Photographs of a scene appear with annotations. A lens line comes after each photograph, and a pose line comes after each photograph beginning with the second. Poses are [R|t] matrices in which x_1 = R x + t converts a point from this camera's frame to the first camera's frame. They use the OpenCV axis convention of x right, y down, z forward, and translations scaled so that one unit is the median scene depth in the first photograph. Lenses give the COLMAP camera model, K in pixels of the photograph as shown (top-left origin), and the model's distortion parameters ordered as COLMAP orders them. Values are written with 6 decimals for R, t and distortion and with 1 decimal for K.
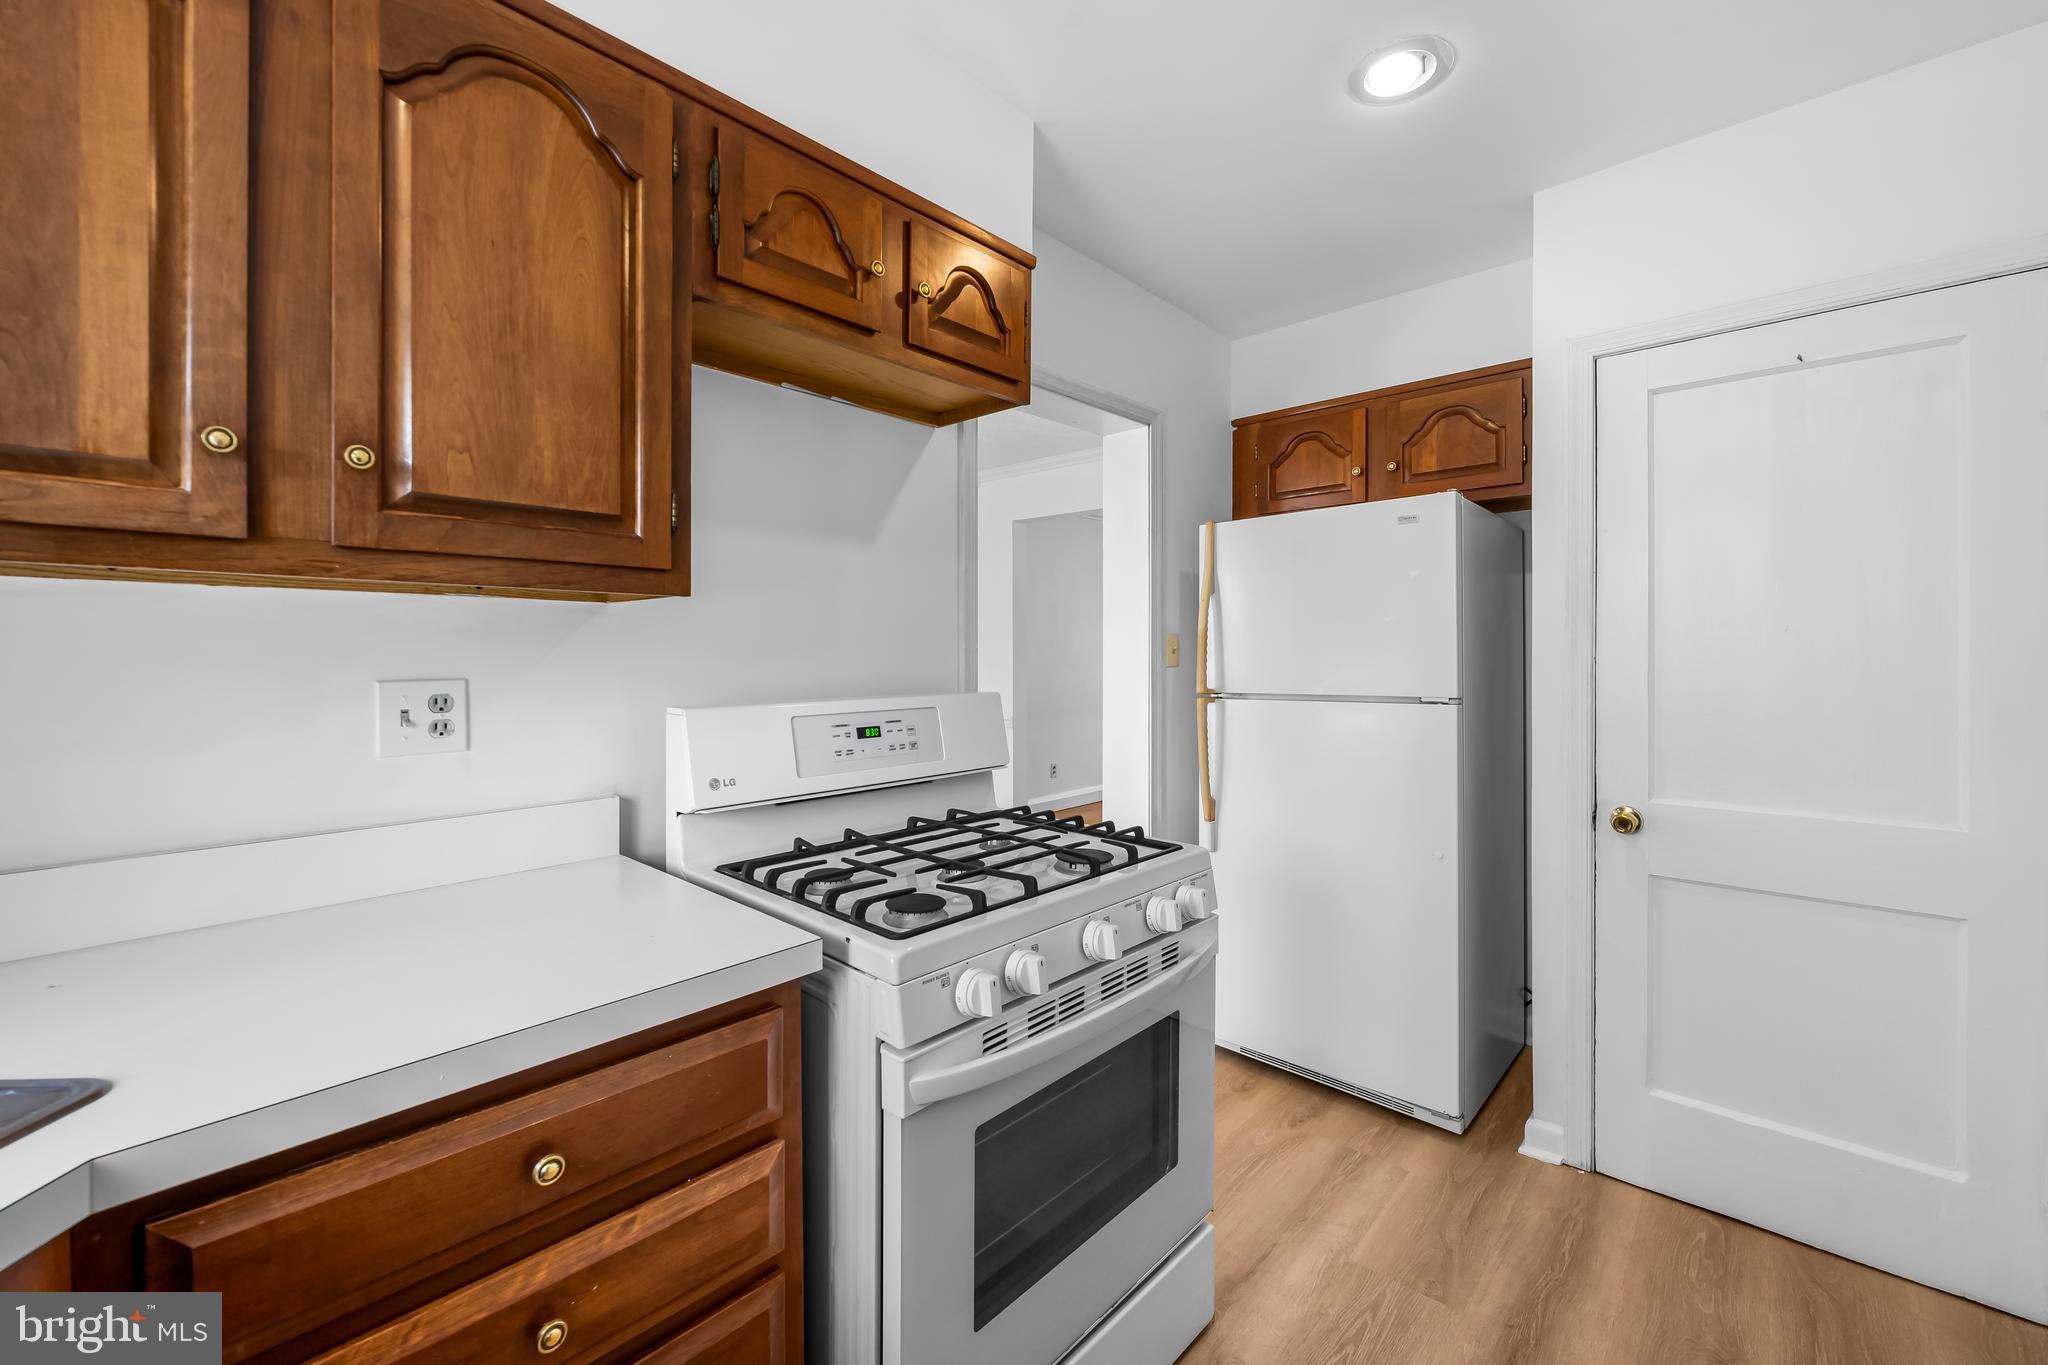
lens RADIAL K [[829.7, 0, 1016.2], [0, 829.7, 652.0], [0, 0, 1]] dist [-0.003947, -0.001036]
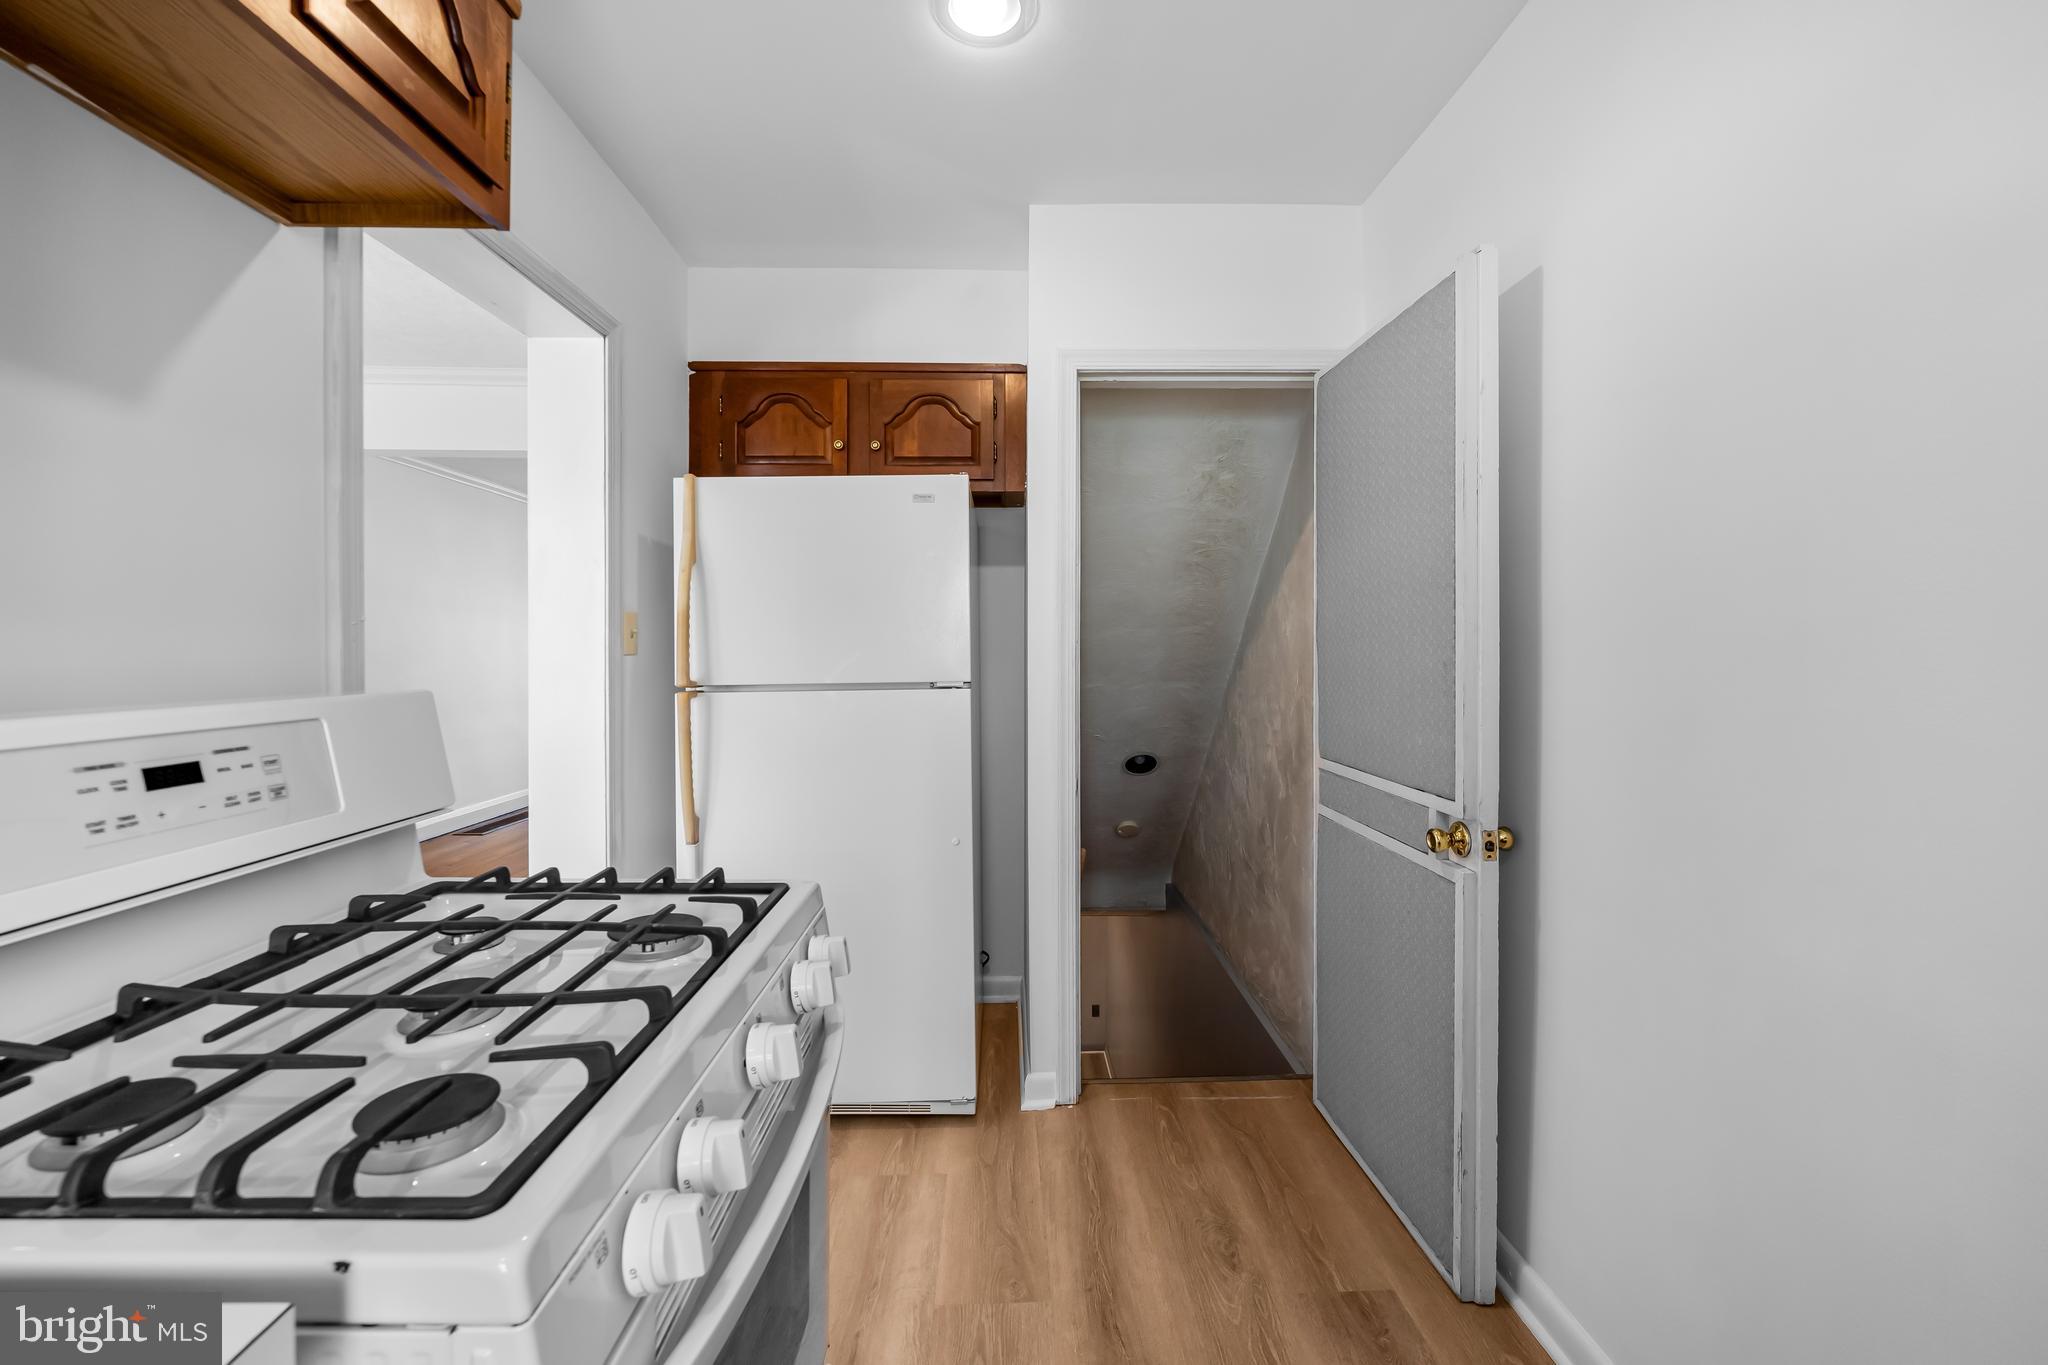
lens RADIAL K [[829.7, 0, 1017.5], [0, 829.7, 656.7], [0, 0, 1]] dist [-0.003947, -0.001036]
pose [[0.712980, -0.004624, 0.701169, -0.136577], [0.000373, 0.999981, 0.006215, 0.019806], [-0.701184, -0.004170, 0.712968, 0.253532]]
